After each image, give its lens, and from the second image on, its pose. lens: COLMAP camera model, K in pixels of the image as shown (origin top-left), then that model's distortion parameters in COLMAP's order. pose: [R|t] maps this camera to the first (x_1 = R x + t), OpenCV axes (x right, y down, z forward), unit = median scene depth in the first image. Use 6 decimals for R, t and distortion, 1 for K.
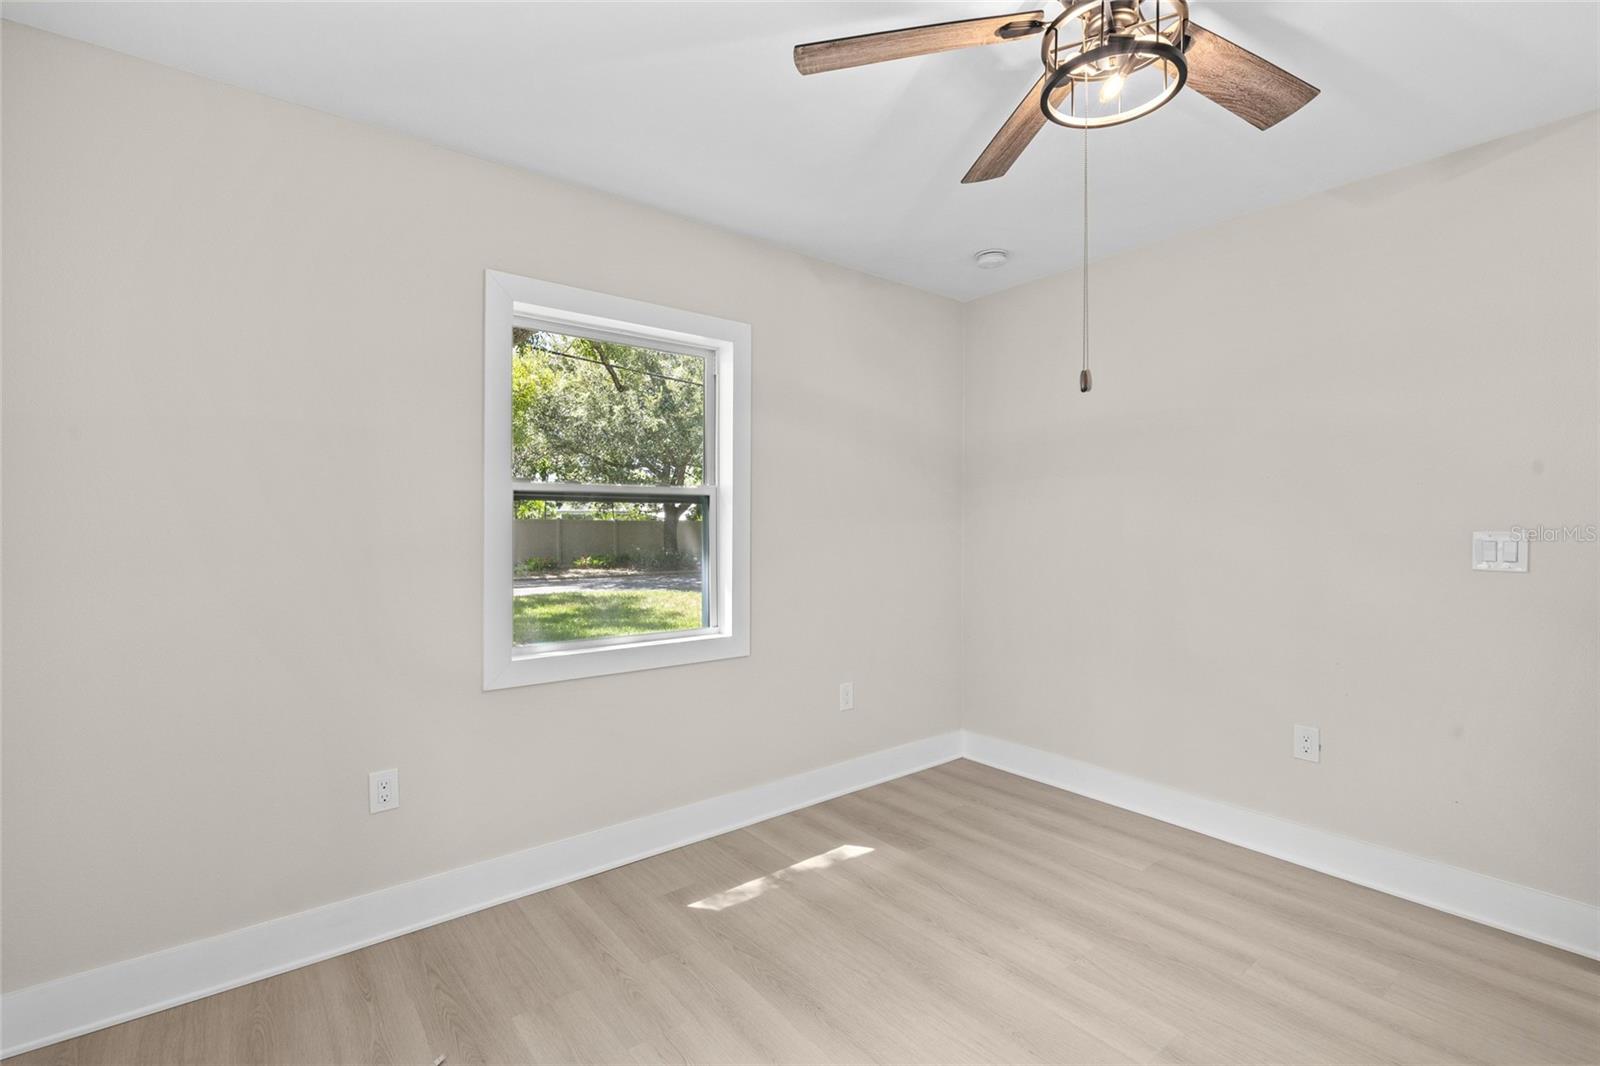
lens RADIAL K [[712.4, 0, 799.1], [0, 712.4, 523.4], [0, 0, 1]] dist [-0.002533, 0.000213]
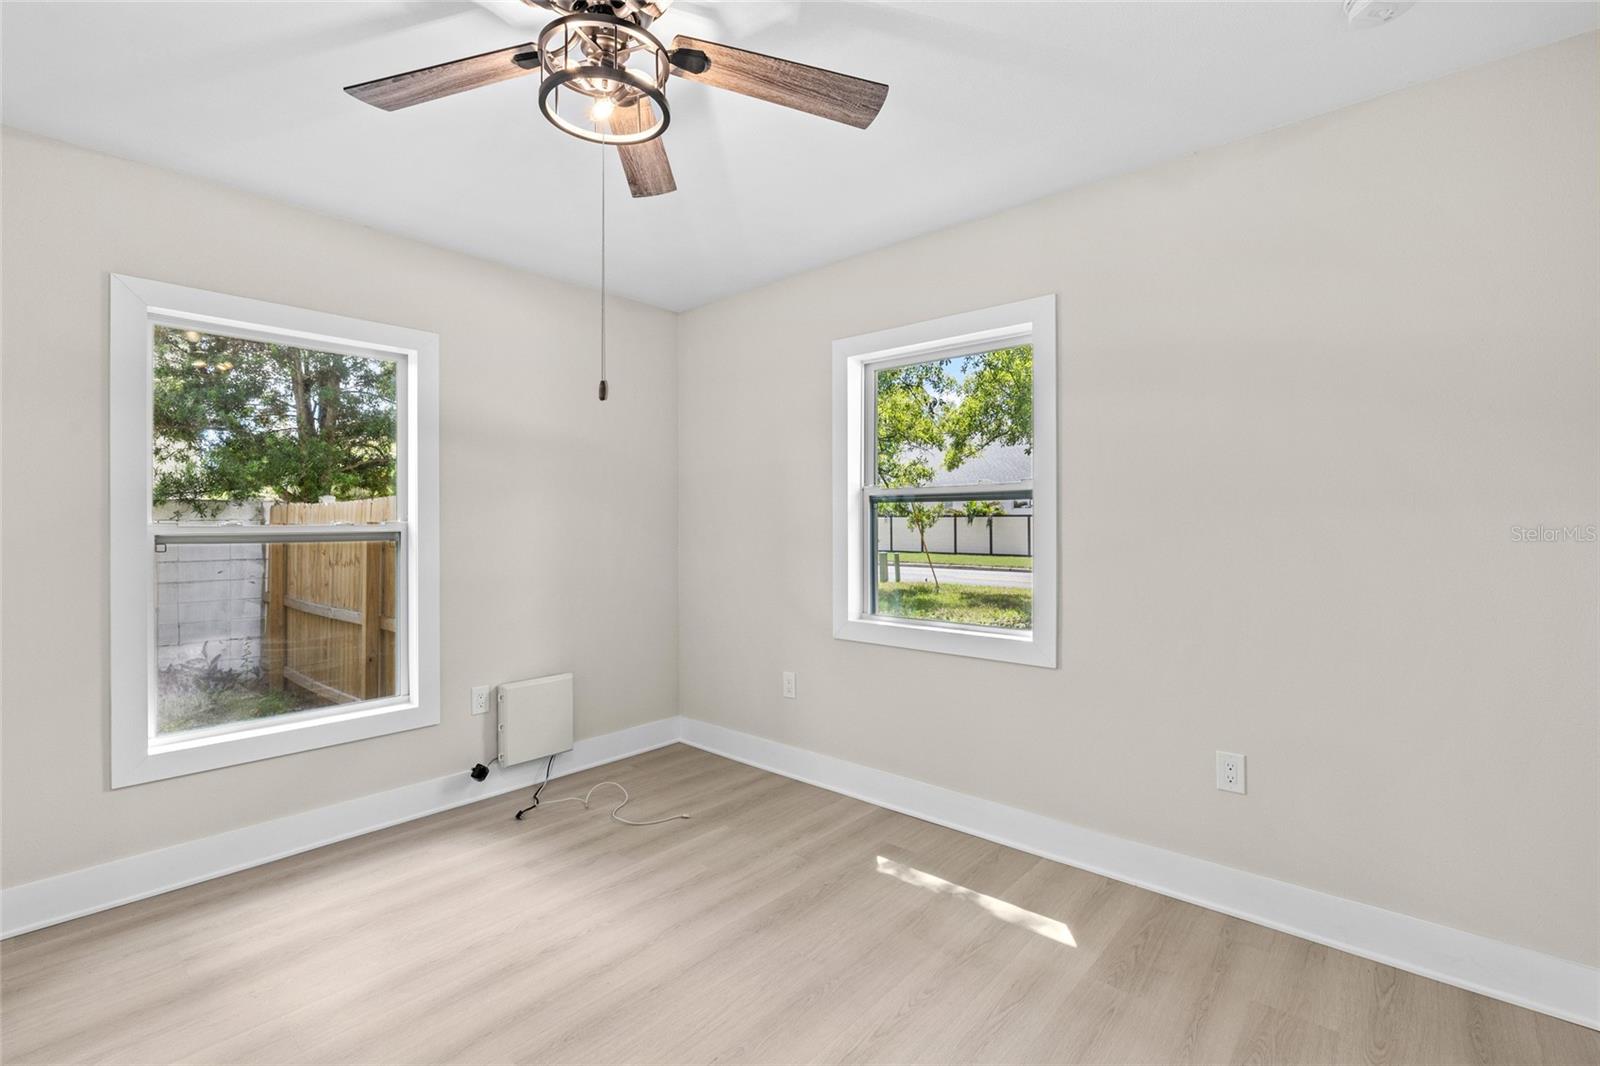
lens RADIAL K [[712.4, 0, 799.1], [0, 712.4, 523.4], [0, 0, 1]] dist [-0.002533, 0.000213]
pose [[0.179421, 0.000926, -0.983772, 0.898210], [0.005123, 0.999985, 0.001876, 0.002726], [0.983759, -0.005377, 0.179414, 0.644805]]
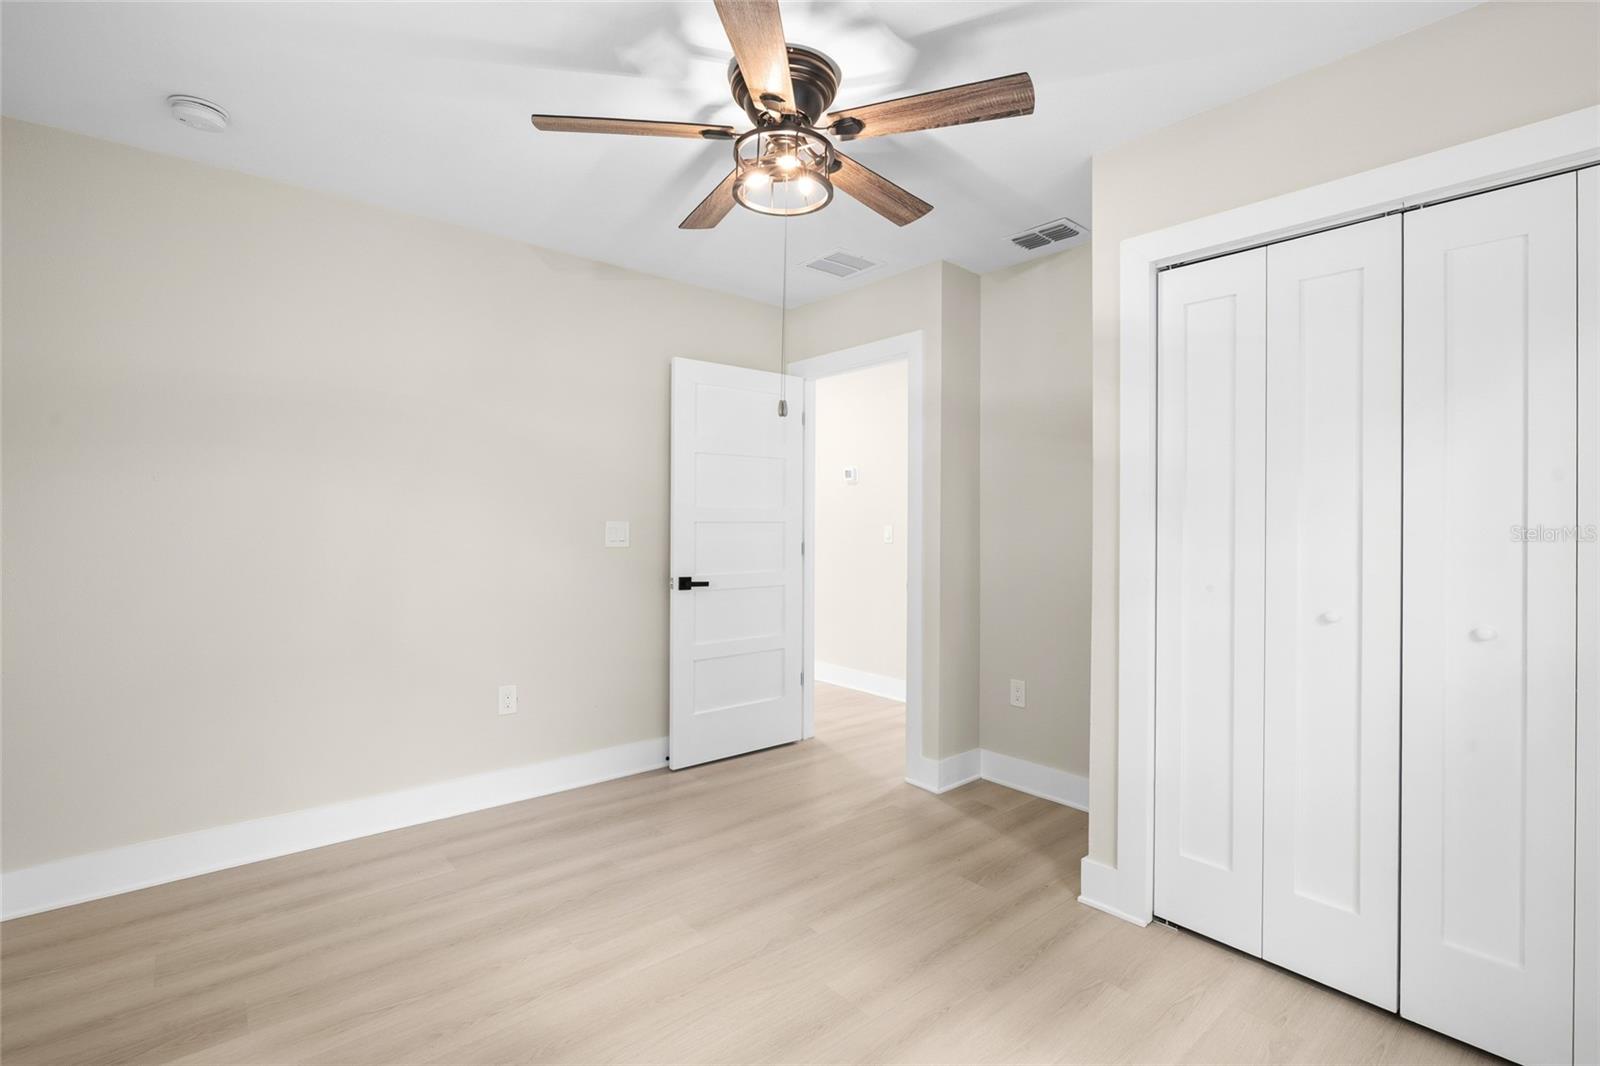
lens RADIAL K [[712.4, 0, 799.1], [0, 712.4, 523.4], [0, 0, 1]] dist [-0.002533, 0.000213]
pose [[-0.029048, 0.003480, 0.999572, -0.536612], [-0.014918, 0.999881, -0.003914, 0.009697], [-0.999467, -0.015025, -0.028993, 0.591984]]
